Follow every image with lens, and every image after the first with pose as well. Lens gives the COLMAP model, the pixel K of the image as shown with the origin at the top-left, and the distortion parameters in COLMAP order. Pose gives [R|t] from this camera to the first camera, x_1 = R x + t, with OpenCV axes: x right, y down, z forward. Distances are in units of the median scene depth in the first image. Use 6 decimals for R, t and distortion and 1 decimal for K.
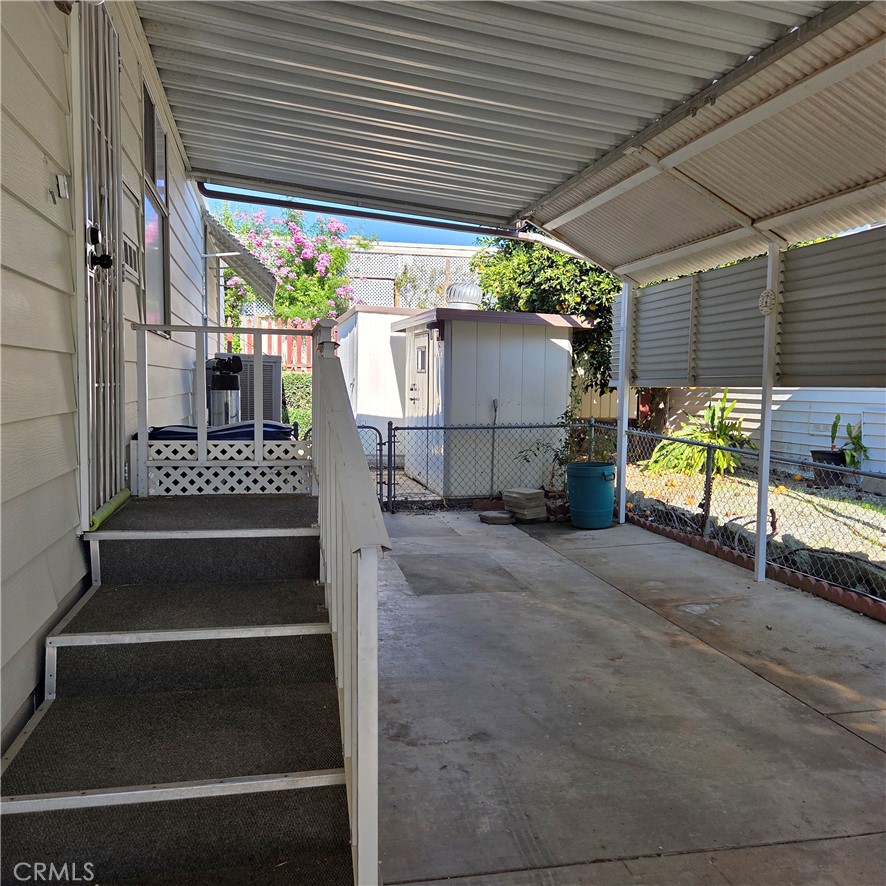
lens RADIAL K [[739.9, 0, 442.8], [0, 739.9, 442.3], [0, 0, 1]] dist [0.008540, 0.006603]
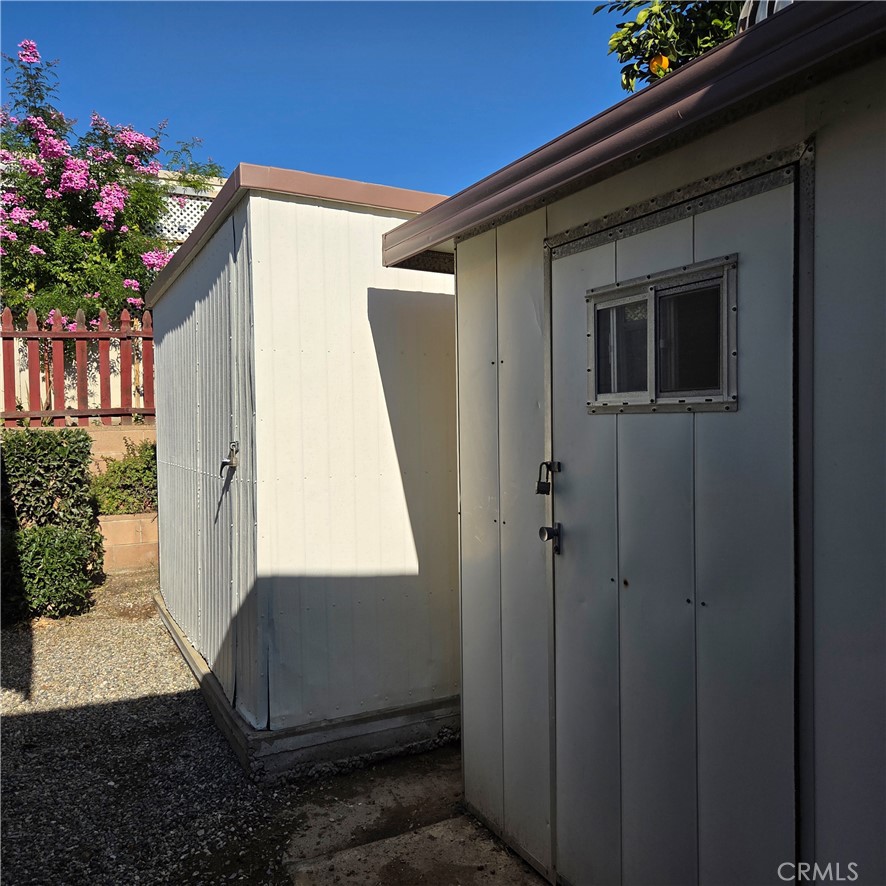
lens RADIAL K [[739.9, 0, 443.5], [0, 739.9, 442.0], [0, 0, 1]] dist [0.008540, 0.006603]
pose [[0.967300, -0.041499, 0.250218, -0.077596], [0.056988, 0.996860, -0.054973, -0.045426], [-0.247151, 0.067435, 0.966628, 0.480047]]
